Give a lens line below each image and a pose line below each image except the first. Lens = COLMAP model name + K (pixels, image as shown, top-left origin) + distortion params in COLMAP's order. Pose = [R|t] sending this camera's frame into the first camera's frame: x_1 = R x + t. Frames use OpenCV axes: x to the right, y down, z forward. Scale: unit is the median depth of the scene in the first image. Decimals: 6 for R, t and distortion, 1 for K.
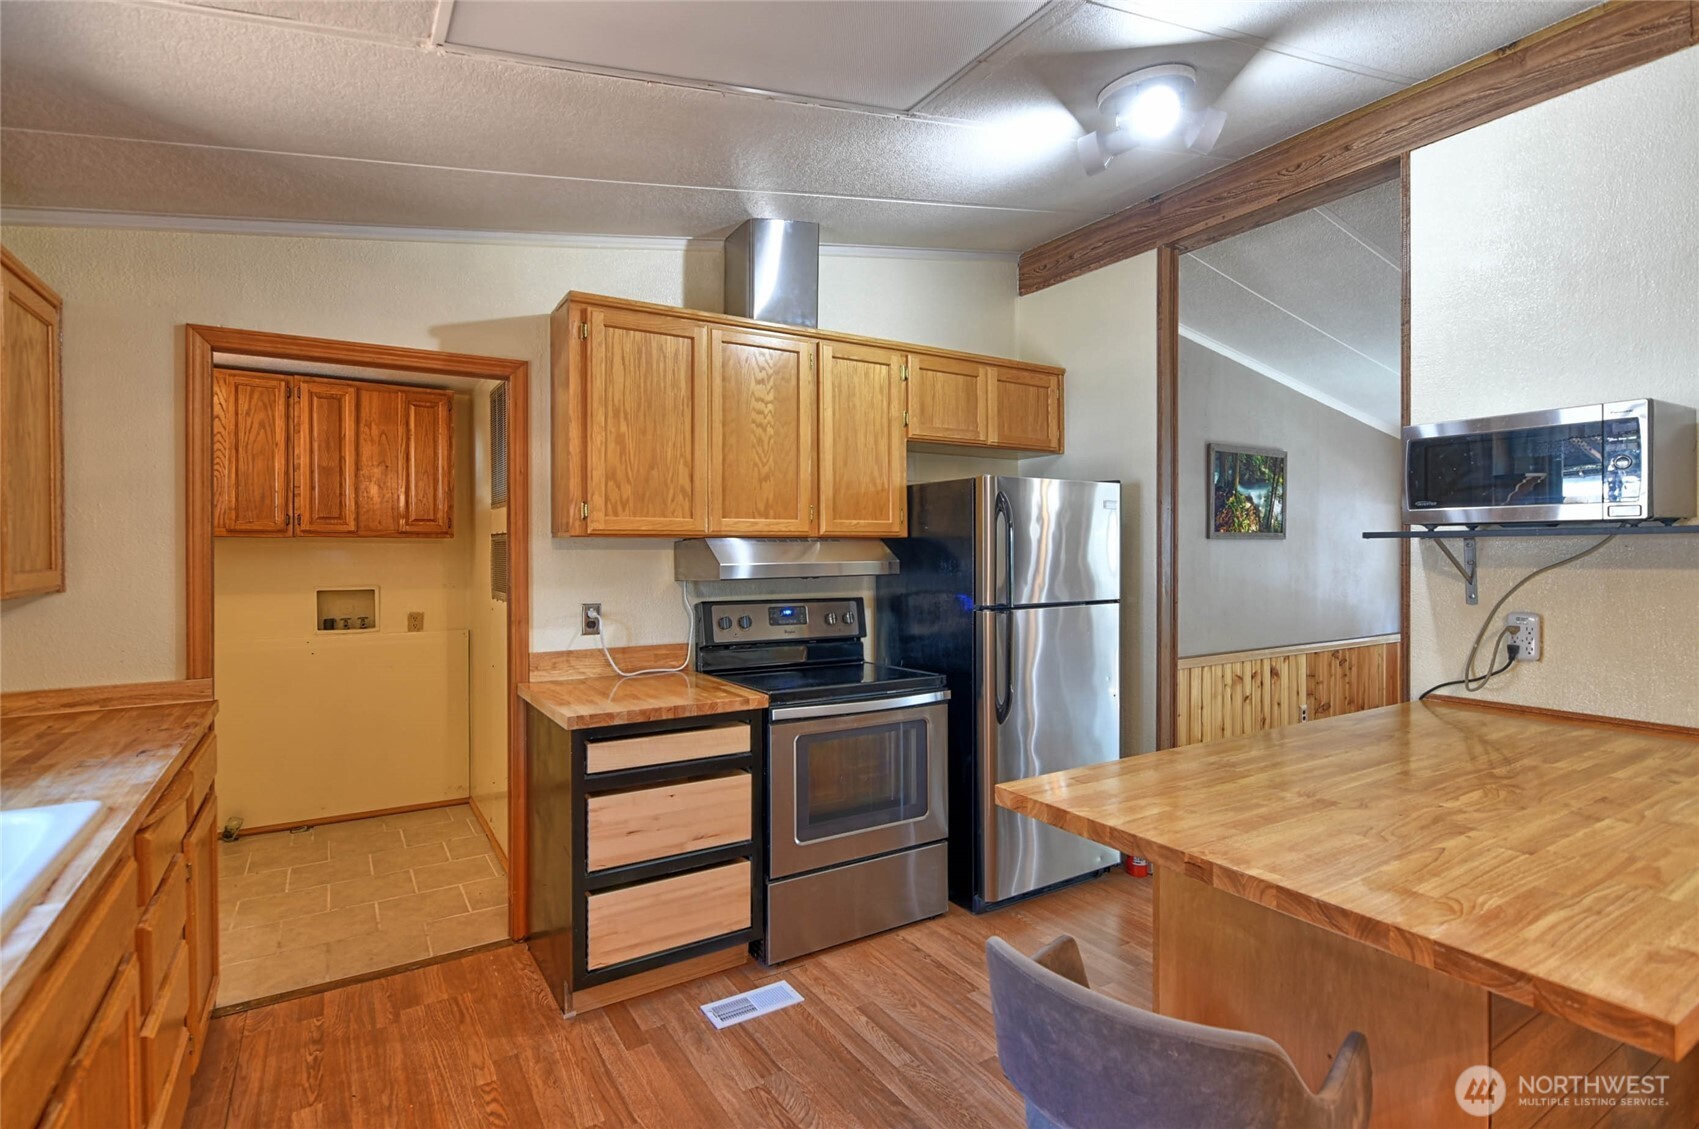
lens RADIAL K [[821.4, 0, 850.8], [0, 821.4, 554.1], [0, 0, 1]] dist [-0.003694, 0.002808]
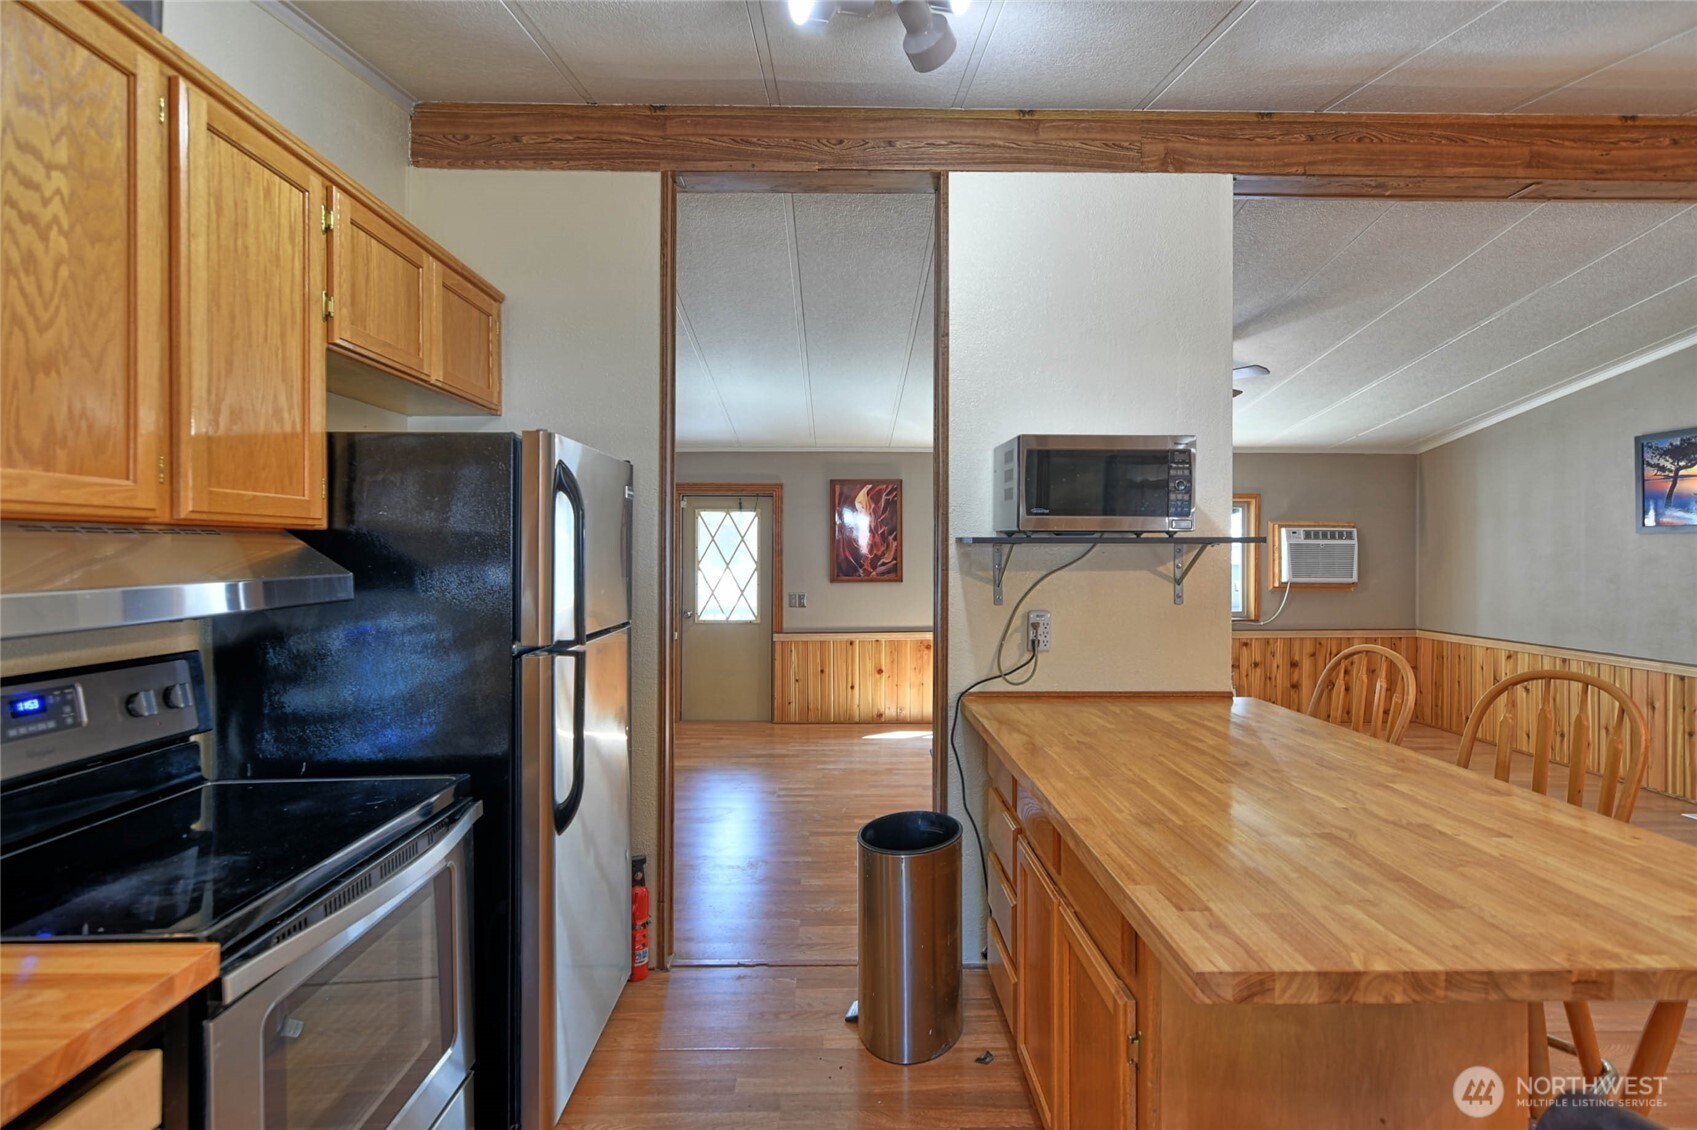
lens RADIAL K [[820.4, 0, 850.2], [0, 820.4, 556.2], [0, 0, 1]] dist [-0.003694, 0.002808]
pose [[0.523864, -0.000168, 0.851802, -0.207092], [0.000903, 1.000000, -0.000358, -0.002759], [-0.851801, 0.000956, 0.523864, 0.435613]]
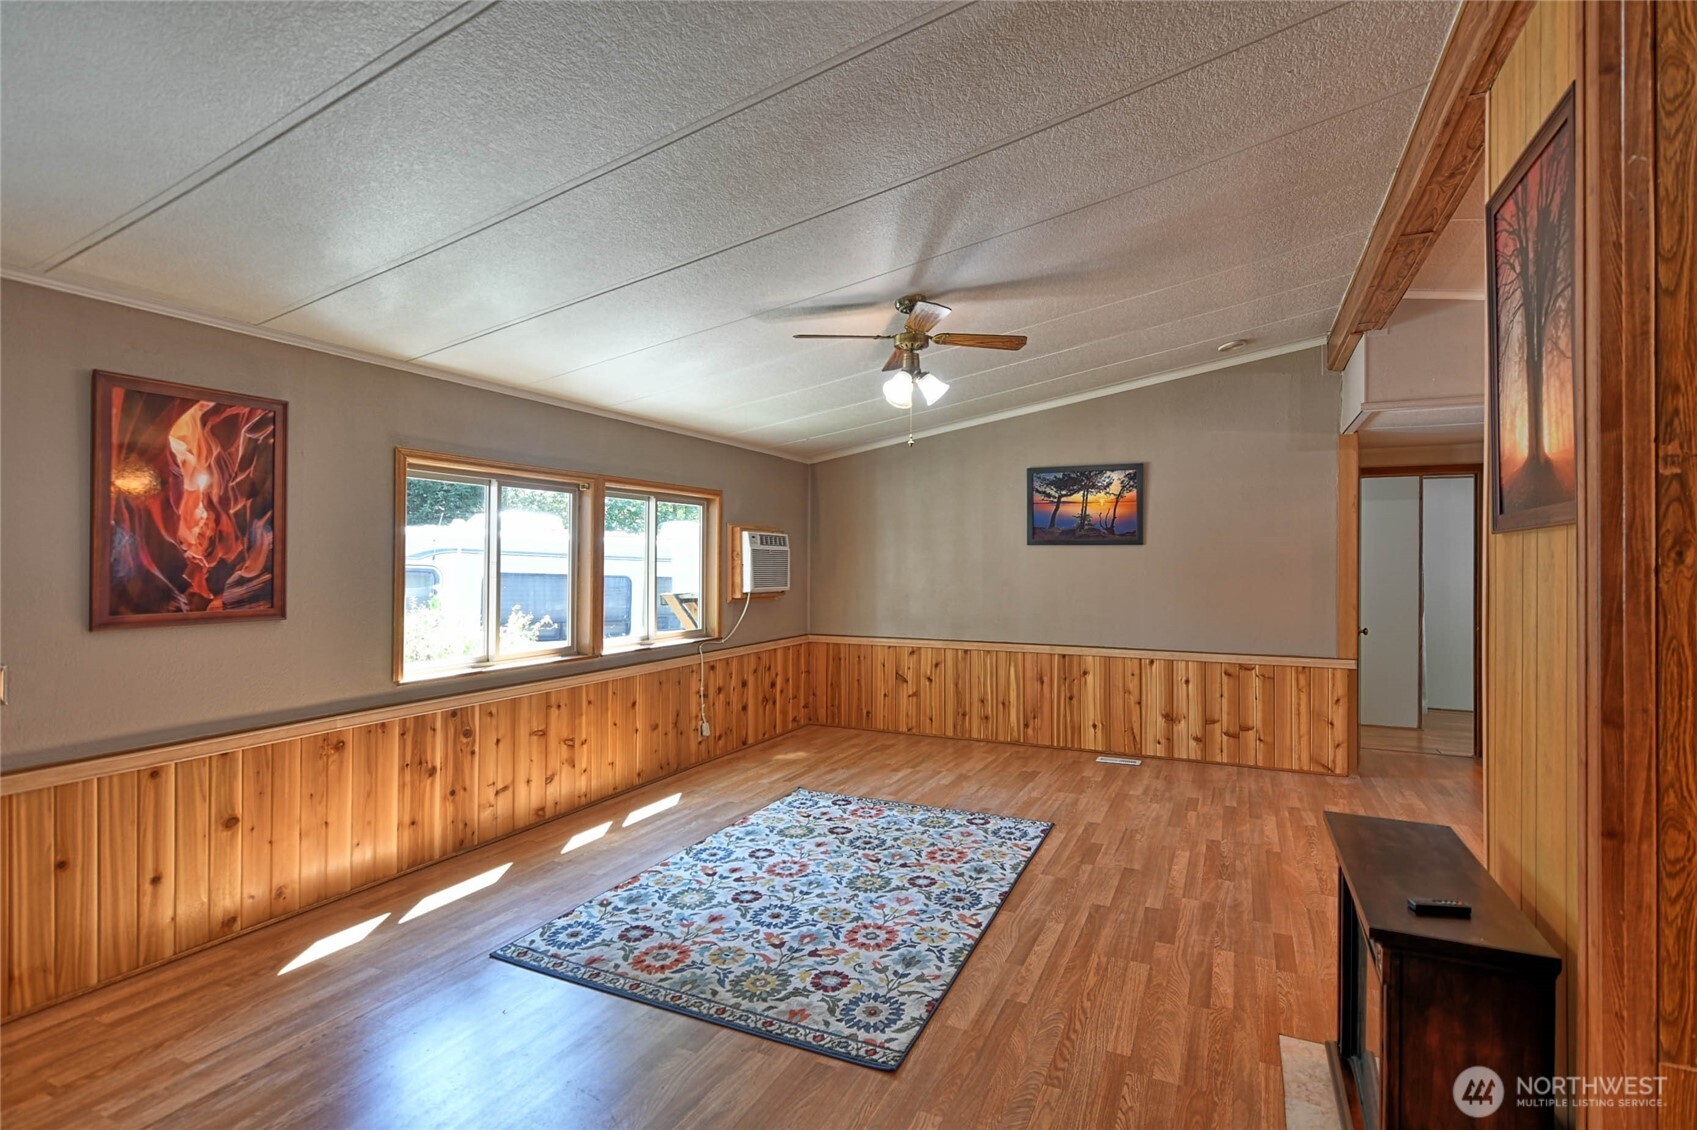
lens RADIAL K [[820.4, 0, 849.7], [0, 820.4, 554.8], [0, 0, 1]] dist [-0.003694, 0.002808]
pose [[-0.535042, 0.008160, 0.844786, 0.421532], [0.001245, 0.999960, -0.008871, -0.004830], [-0.844824, -0.003694, -0.535031, 1.325233]]
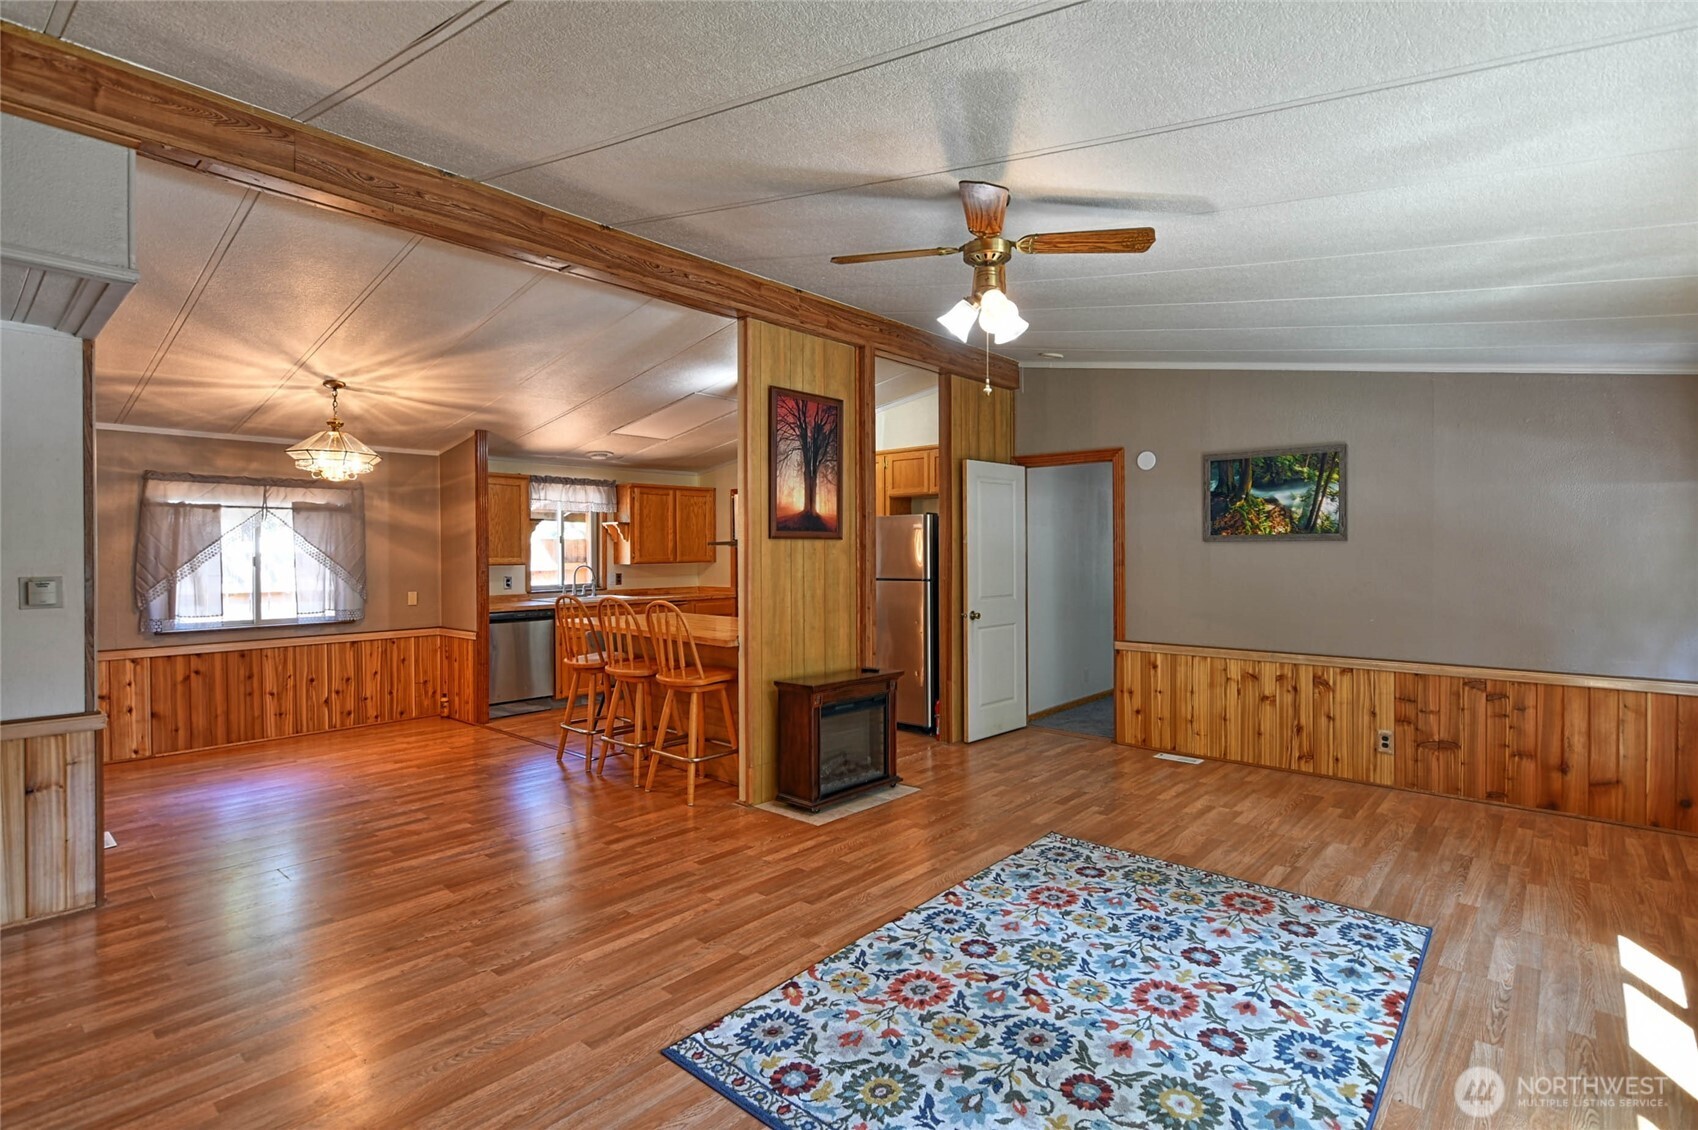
lens RADIAL K [[820.9, 0, 850.2], [0, 820.9, 555.3], [0, 0, 1]] dist [-0.003694, 0.002808]
pose [[0.278636, 0.005043, -0.960383, 1.996723], [-0.004049, 0.999983, 0.004077, -0.004096], [0.960388, 0.002752, 0.278652, 0.343758]]
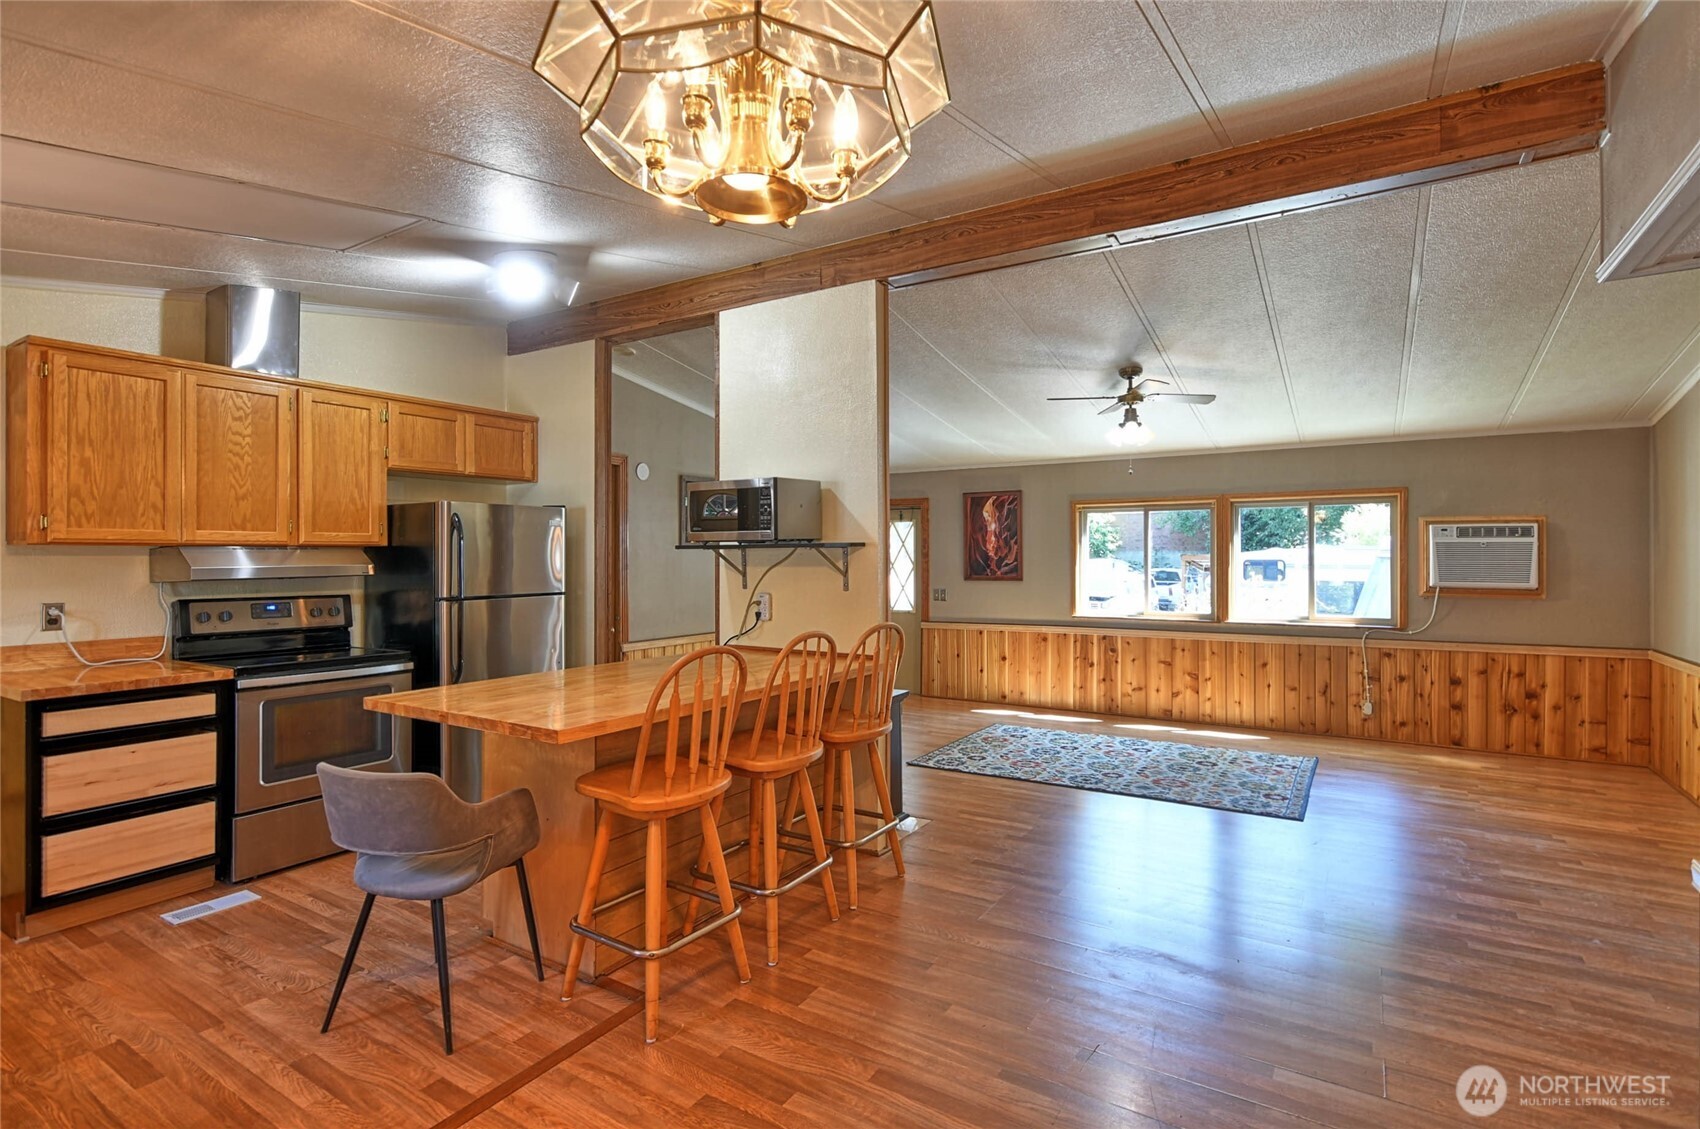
lens RADIAL K [[821.9, 0, 855.2], [0, 821.9, 552.0], [0, 0, 1]] dist [-0.003694, 0.002808]
pose [[0.900447, 0.002753, 0.434957, 0.167652], [0.001740, 0.999949, -0.009932, 0.002388], [-0.434962, 0.009700, 0.900397, -0.448638]]
